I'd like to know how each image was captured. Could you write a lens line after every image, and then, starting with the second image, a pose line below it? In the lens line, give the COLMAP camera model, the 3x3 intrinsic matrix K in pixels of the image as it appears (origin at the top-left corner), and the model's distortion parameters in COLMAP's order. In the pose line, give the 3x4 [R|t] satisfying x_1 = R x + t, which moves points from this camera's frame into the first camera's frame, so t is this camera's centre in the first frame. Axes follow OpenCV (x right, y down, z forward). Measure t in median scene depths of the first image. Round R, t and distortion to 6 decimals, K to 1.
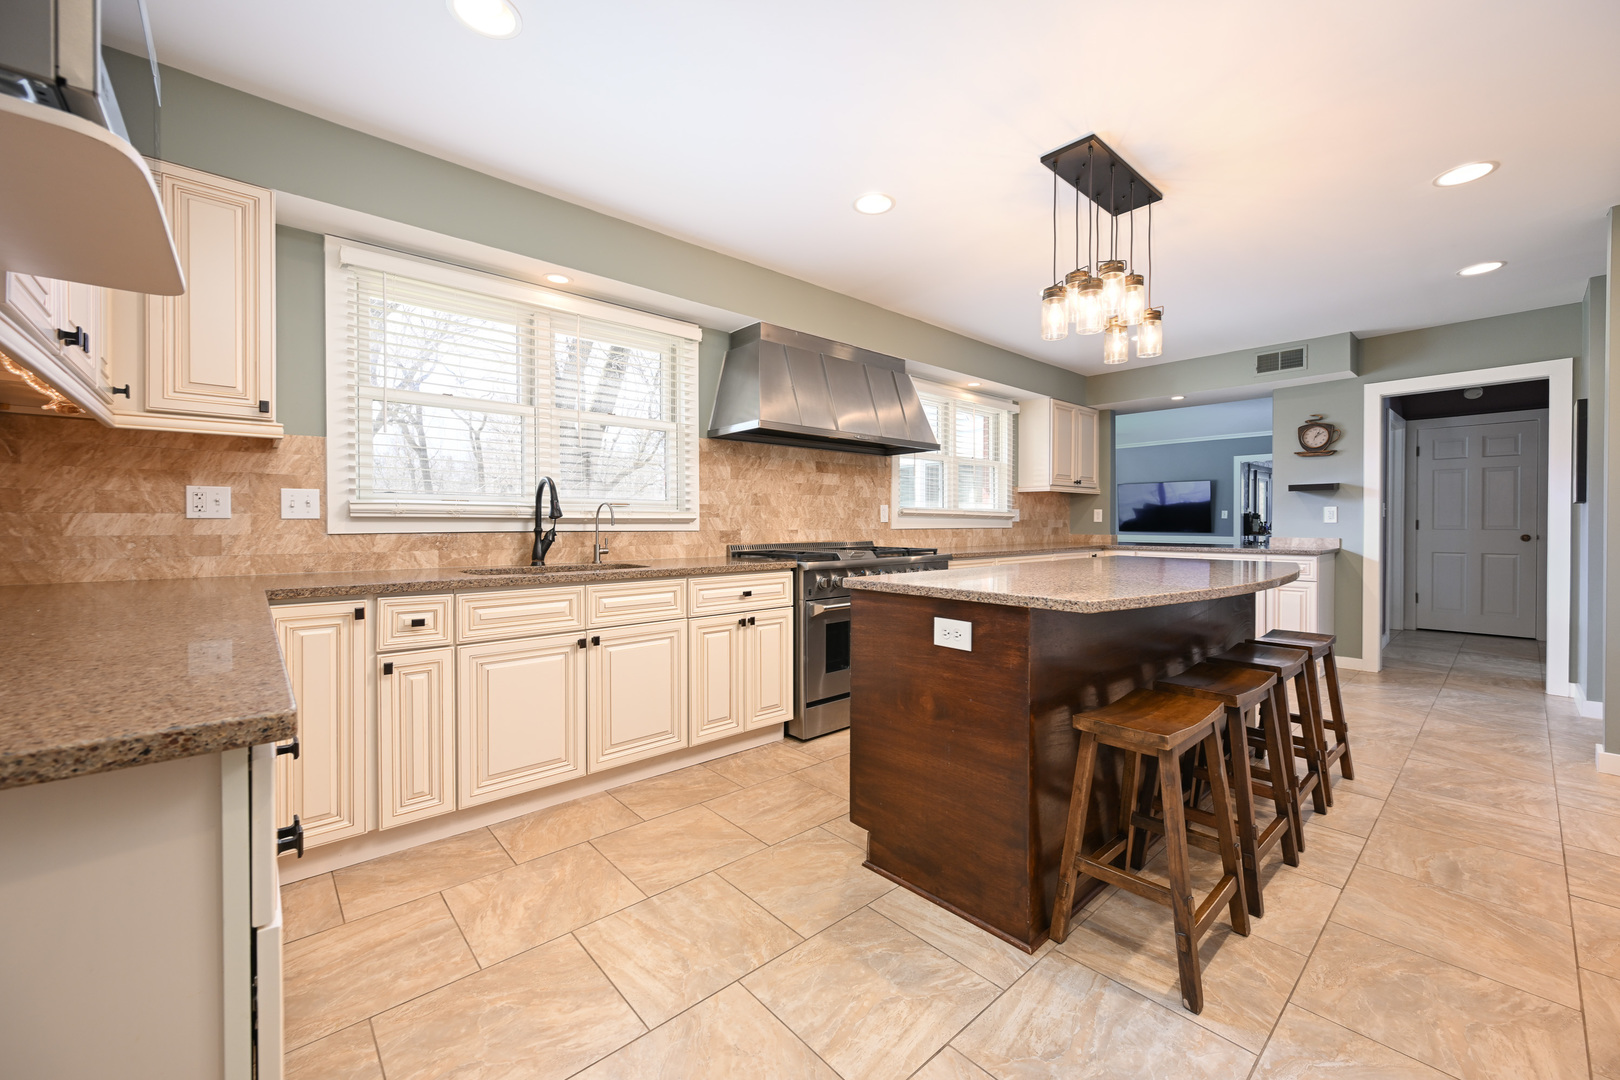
lens RADIAL K [[631.5, 0, 805.3], [0, 631.5, 549.5], [0, 0, 1]] dist [0.002132, 0.001306]
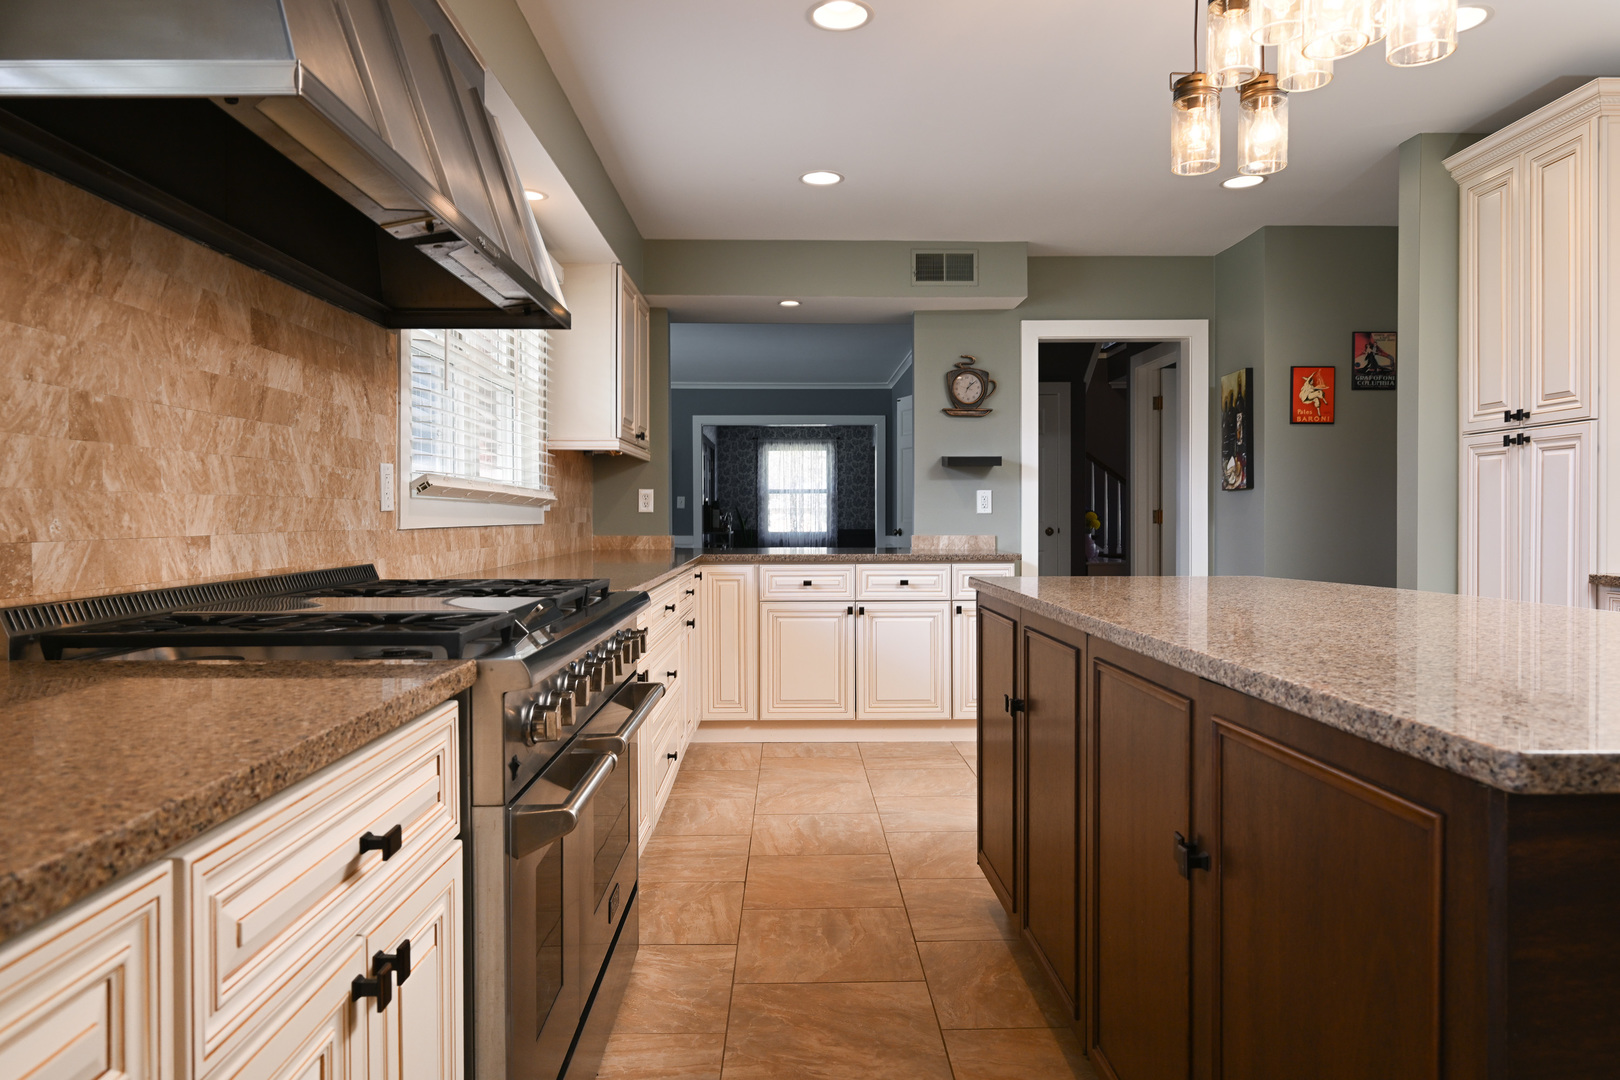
lens RADIAL K [[1042.2, 0, 816.7], [0, 1042.2, 525.9], [0, 0, 1]] dist [0.003452, 0.000096]
pose [[0.639348, -0.009139, 0.768863, -0.190583], [0.034371, 0.999270, -0.016703, -0.018077], [-0.768149, 0.037105, 0.639195, 0.473895]]
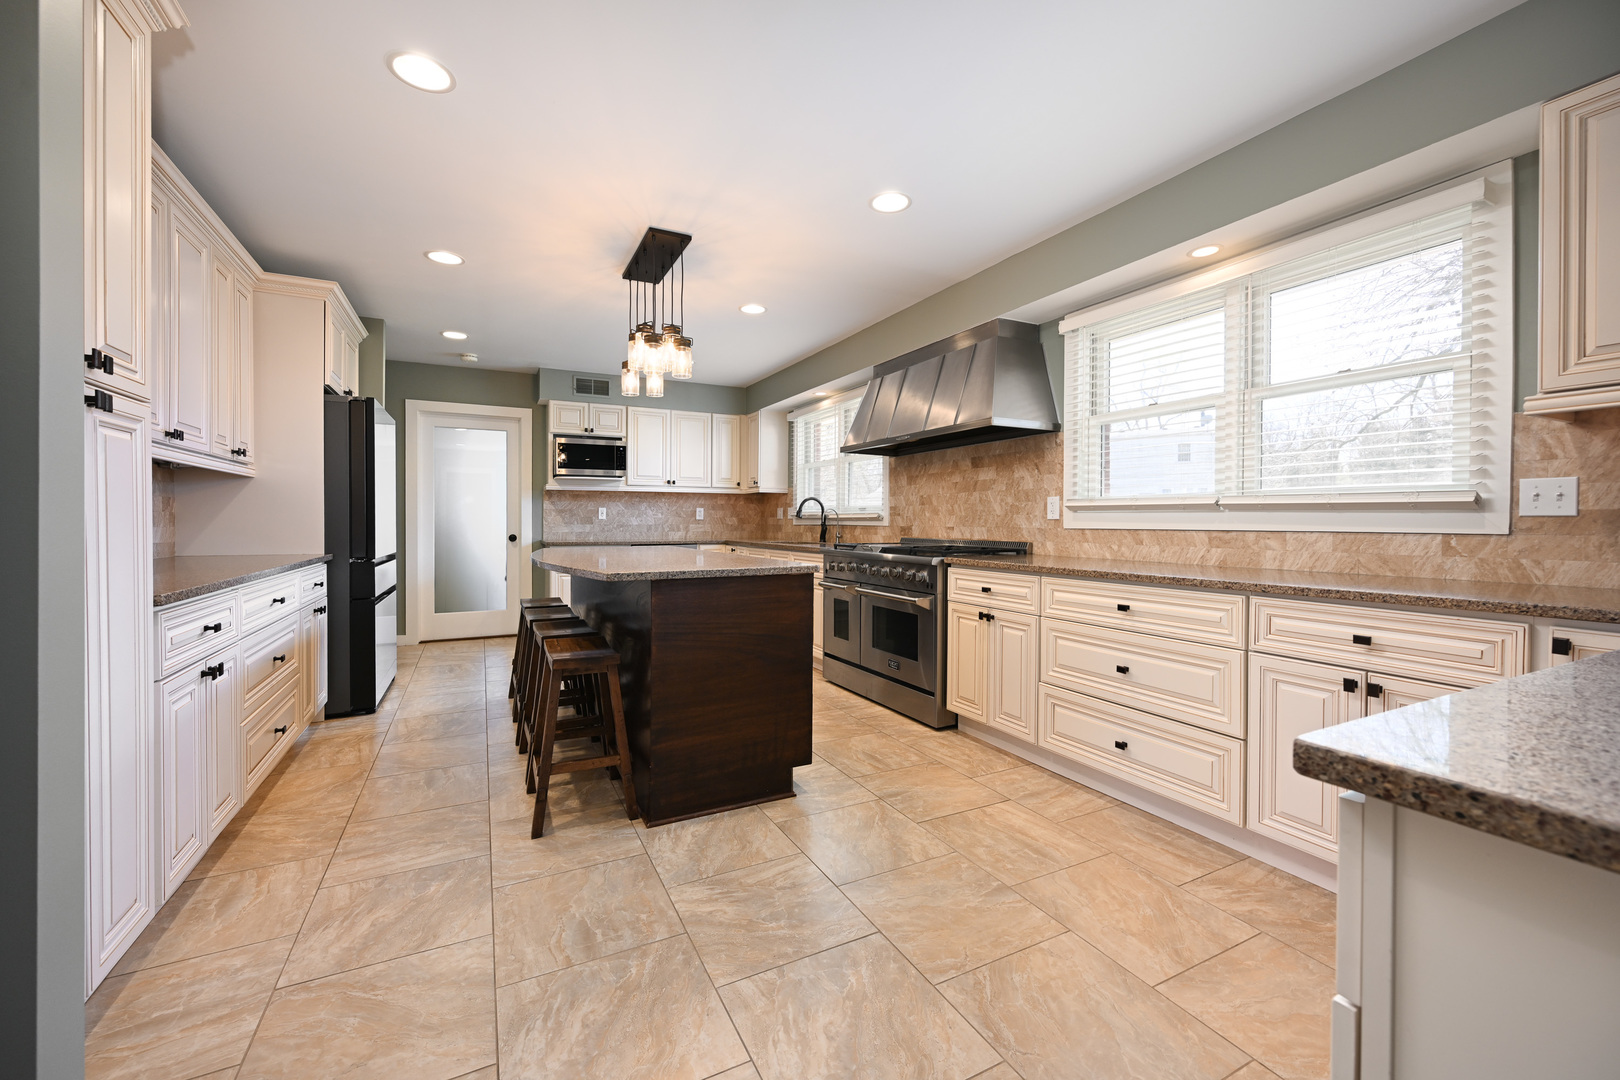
lens RADIAL K [[631.5, 0, 812.1], [0, 631.5, 527.7], [0, 0, 1]] dist [0.002132, 0.001306]
pose [[-0.235129, 0.003671, -0.971957, 1.009669], [-0.051153, 0.998560, 0.016146, -0.033722], [0.970617, 0.053515, -0.234603, 0.981153]]
